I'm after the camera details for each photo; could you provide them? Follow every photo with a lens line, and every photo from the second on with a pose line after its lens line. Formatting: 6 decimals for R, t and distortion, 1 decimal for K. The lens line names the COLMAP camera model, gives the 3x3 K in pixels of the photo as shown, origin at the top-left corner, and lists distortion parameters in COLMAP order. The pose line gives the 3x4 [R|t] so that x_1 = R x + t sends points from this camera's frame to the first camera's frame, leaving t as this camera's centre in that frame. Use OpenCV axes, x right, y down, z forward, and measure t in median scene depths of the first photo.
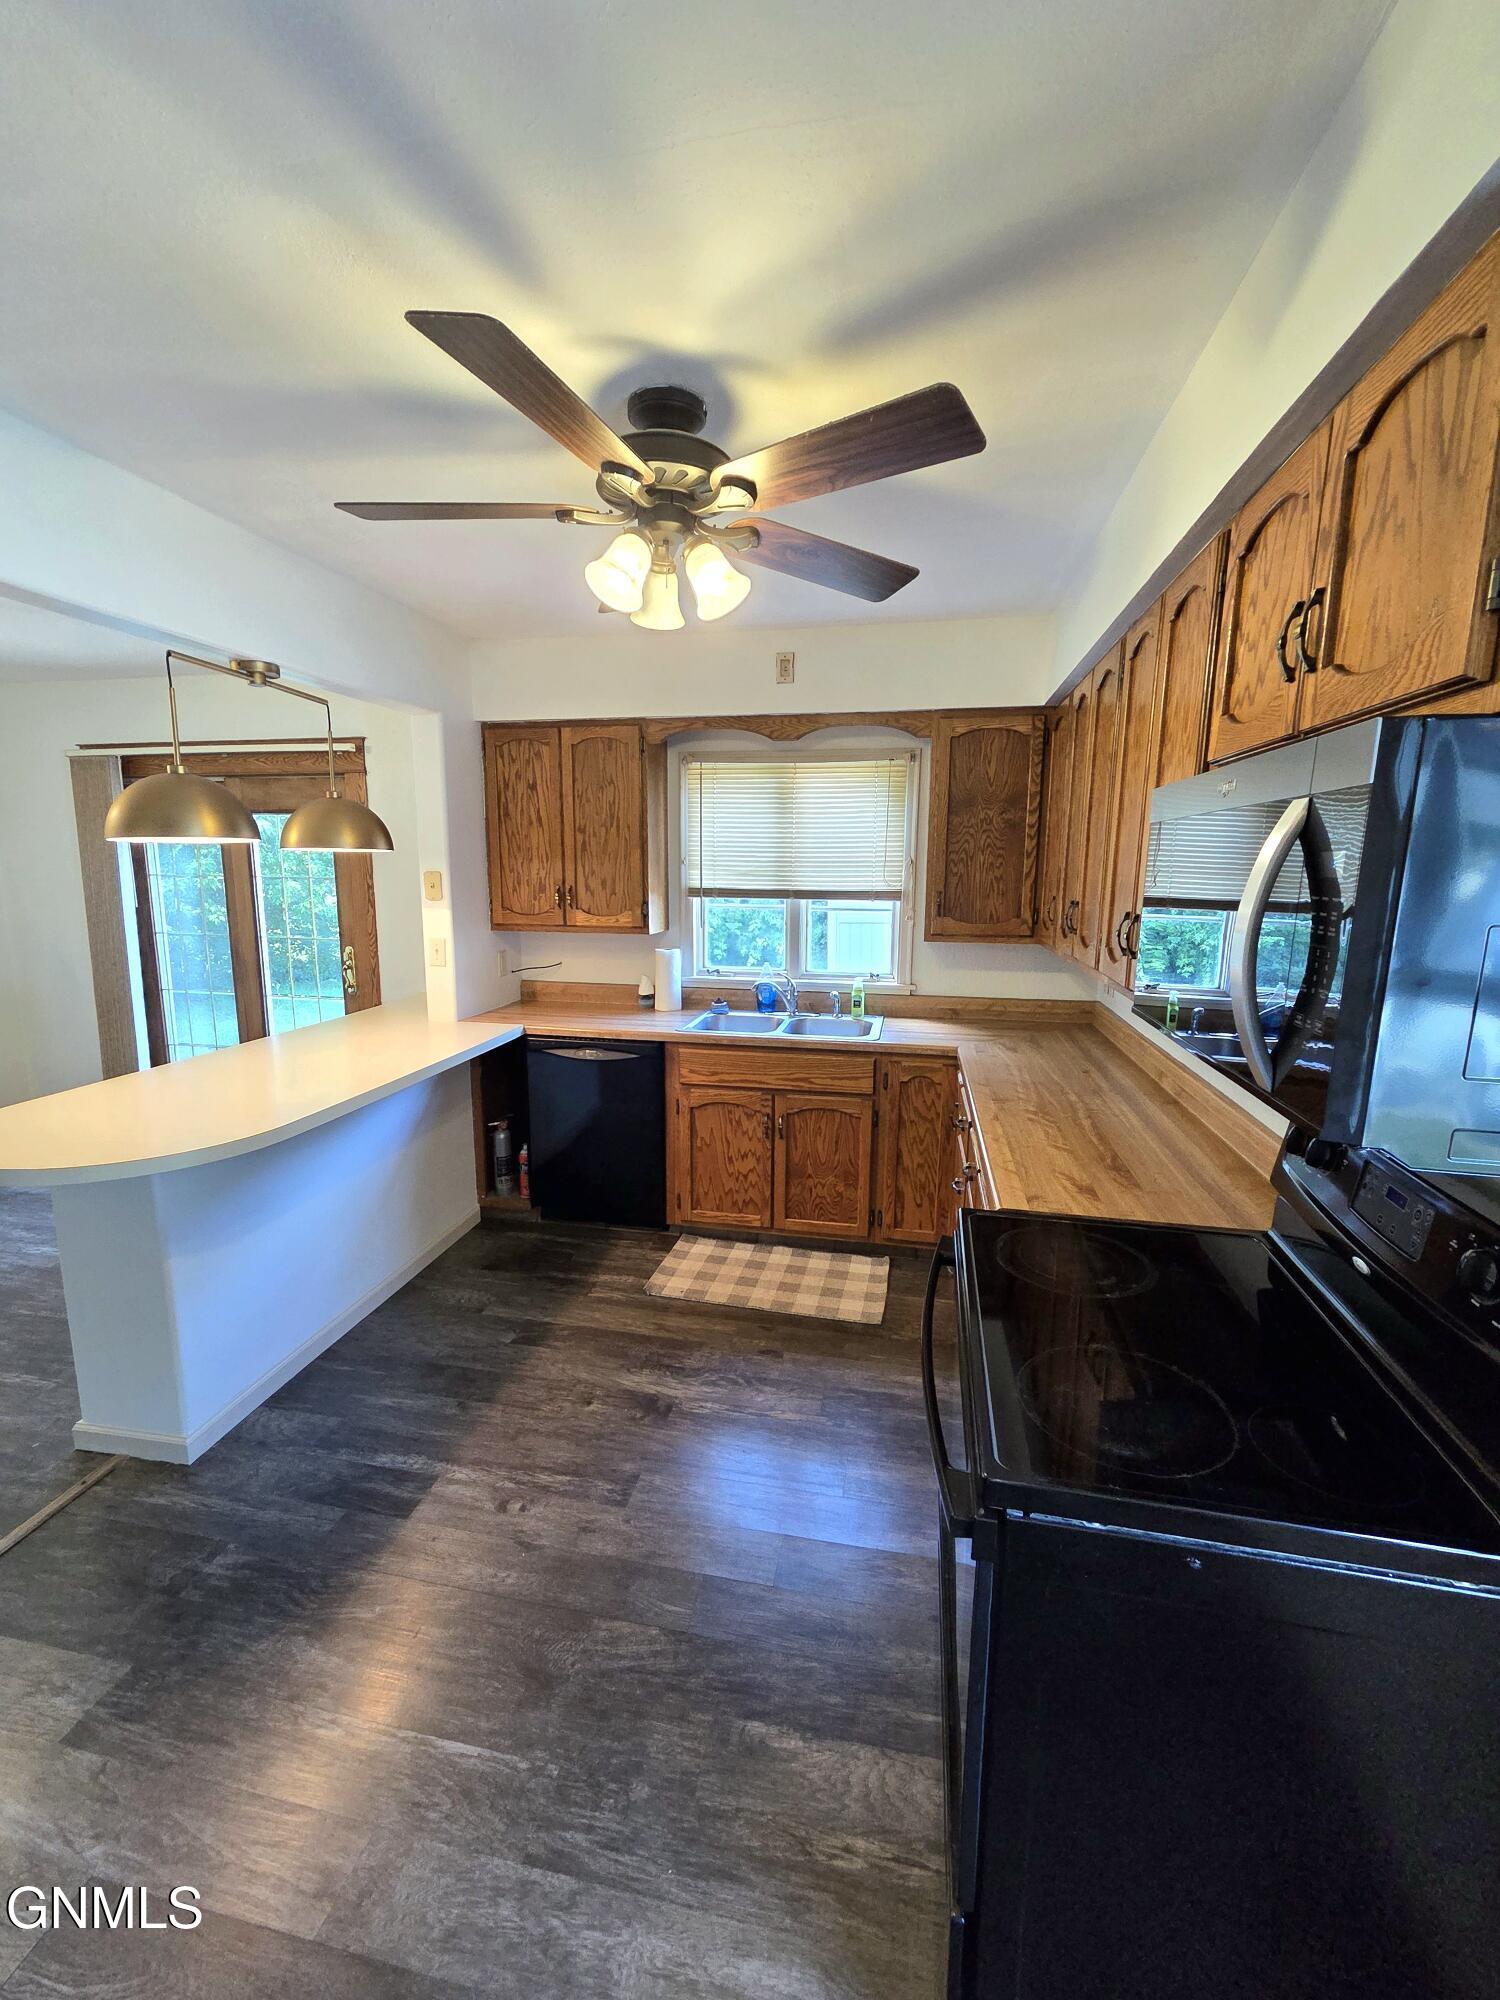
lens RADIAL K [[825.9, 0, 745.7], [0, 825.9, 1009.0], [0, 0, 1]] dist [-0.000958, 0.000226]
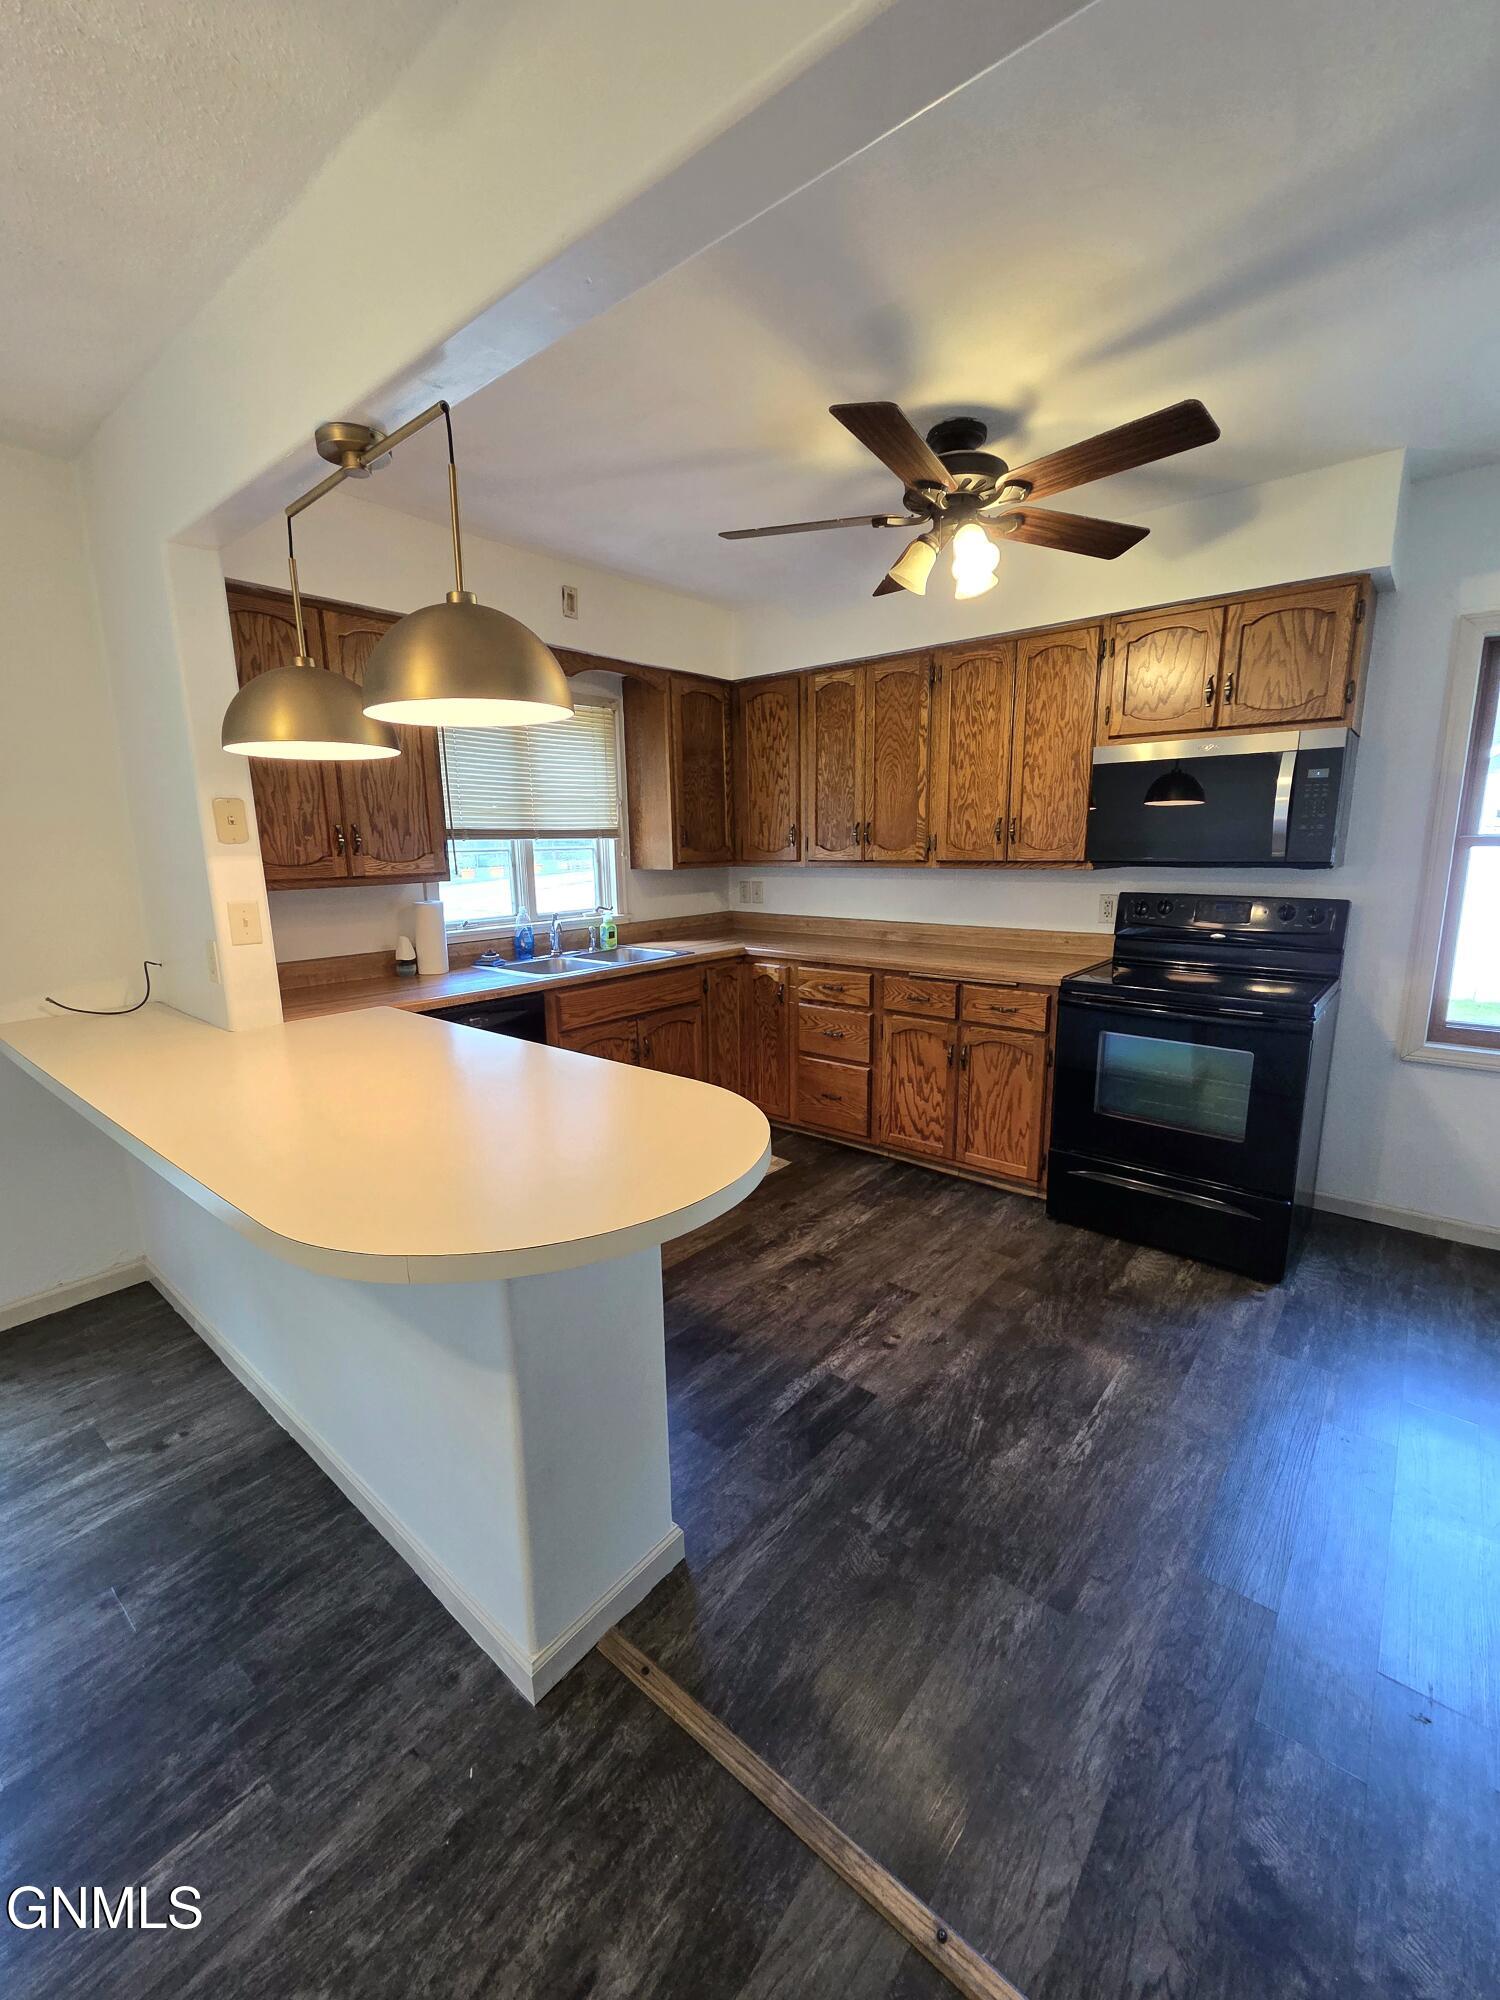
lens RADIAL K [[825.9, 0, 745.7], [0, 825.9, 1009.0], [0, 0, 1]] dist [-0.000958, 0.000226]
pose [[0.480409, -0.190902, 0.856016, -0.995388], [0.170282, 0.977753, 0.122487, -0.018919], [-0.860355, 0.086920, 0.502229, 0.435475]]
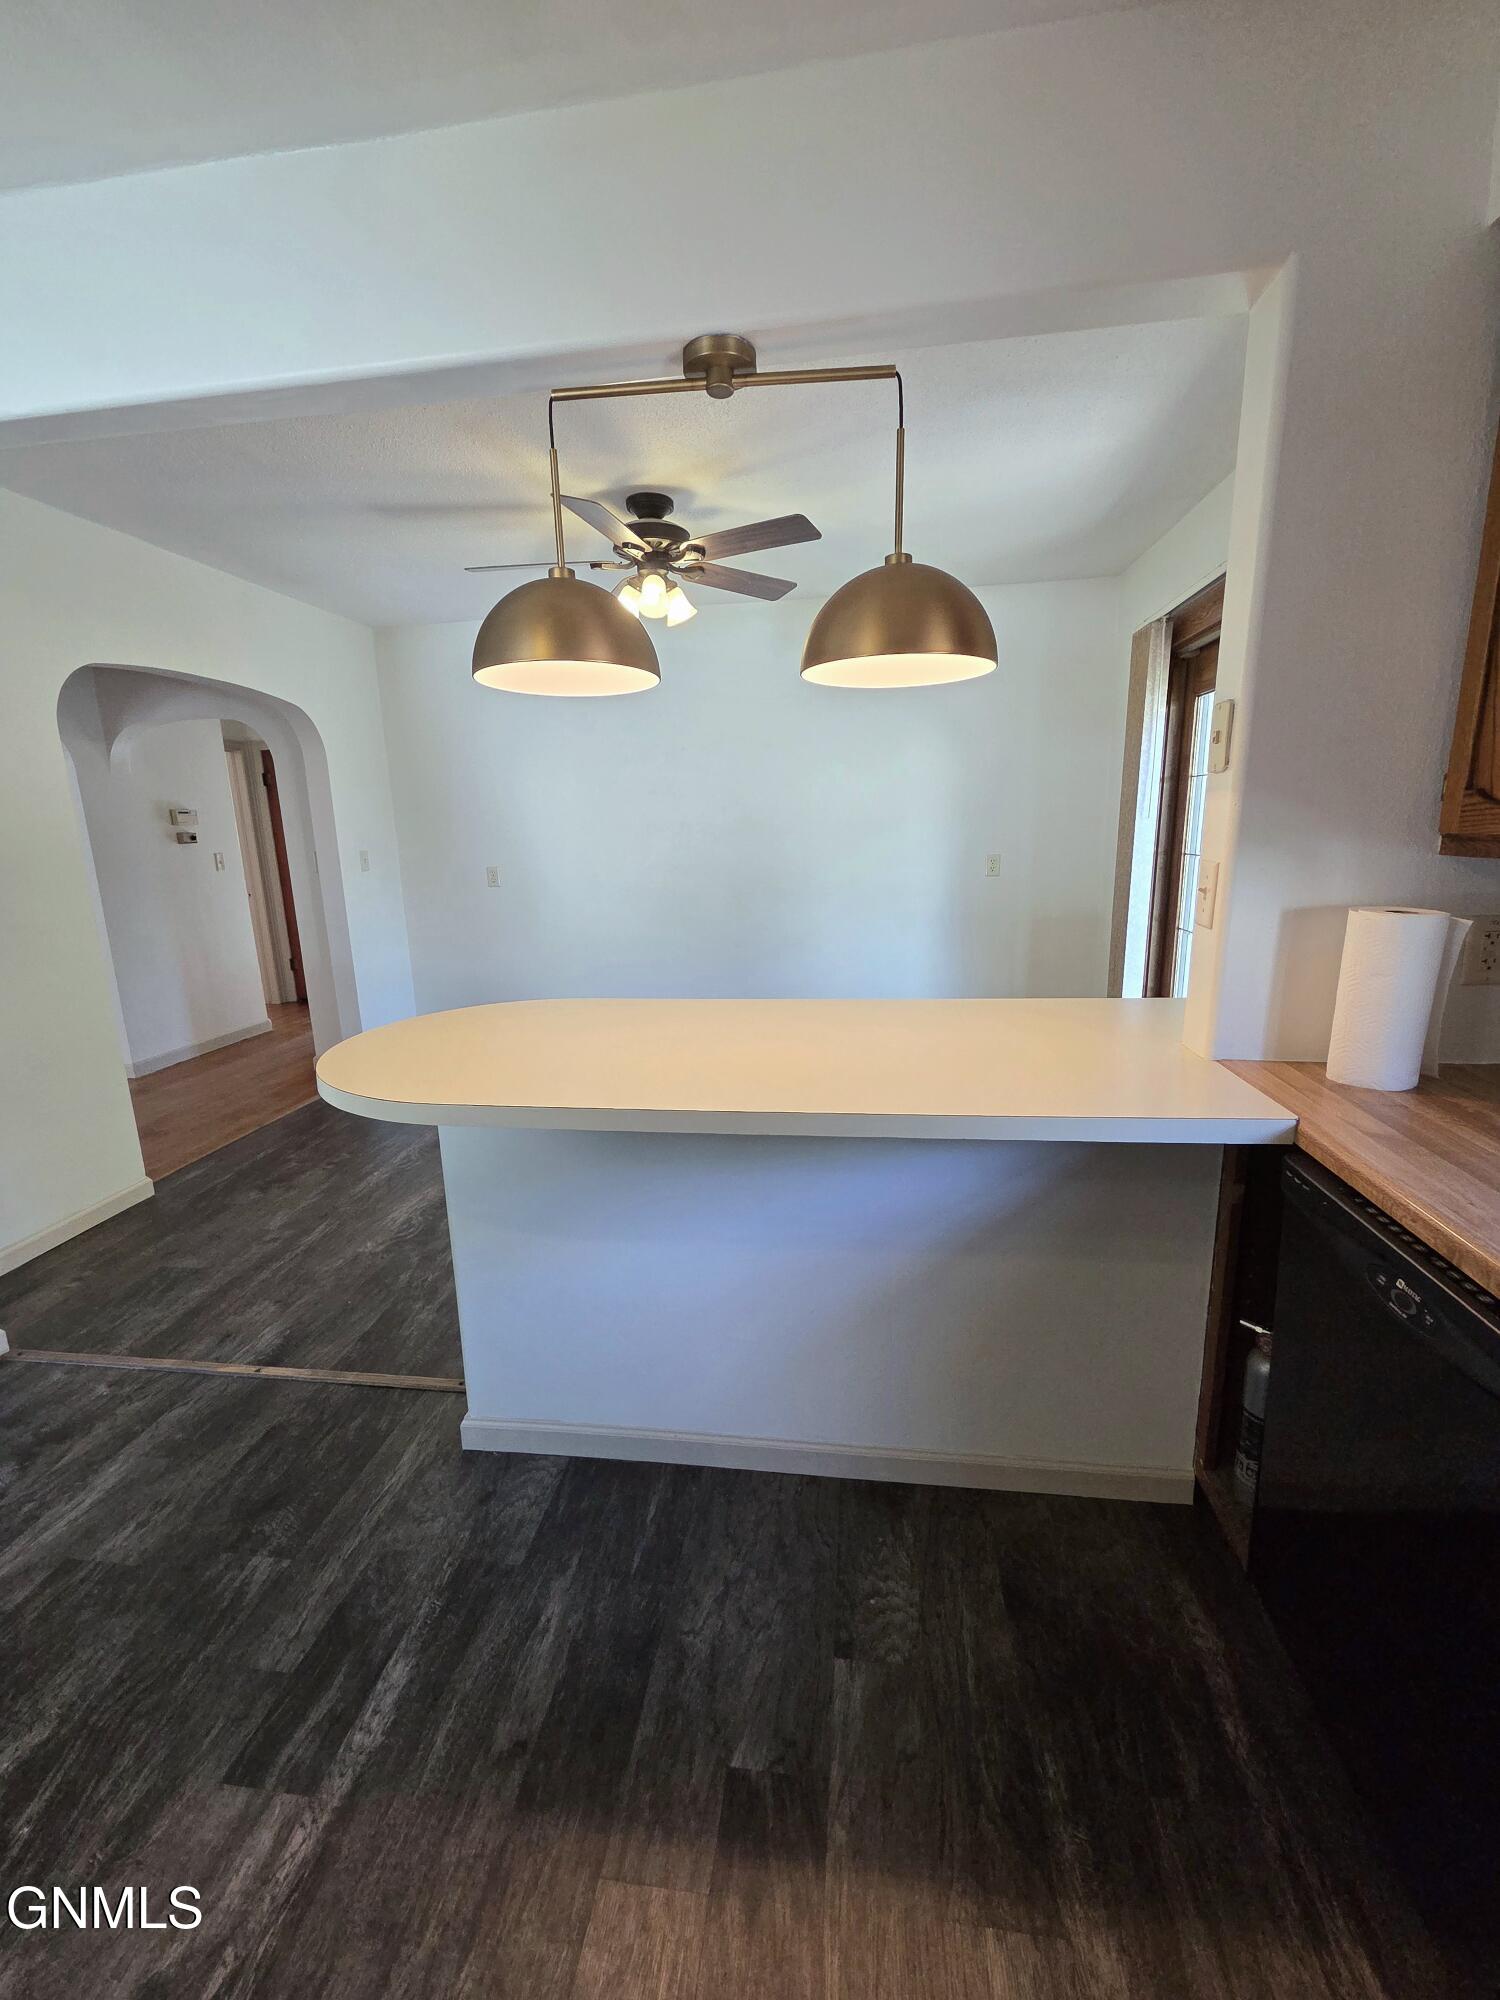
lens RADIAL K [[824.9, 0, 750.0], [0, 824.9, 1000.0], [0, 0, 1]] dist [-0.002393, 0.000040]
pose [[0.061768, 0.198633, -0.978126, 0.064059], [-0.147893, 0.971000, 0.187847, -0.078869], [0.987073, 0.133055, 0.089353, 0.954913]]
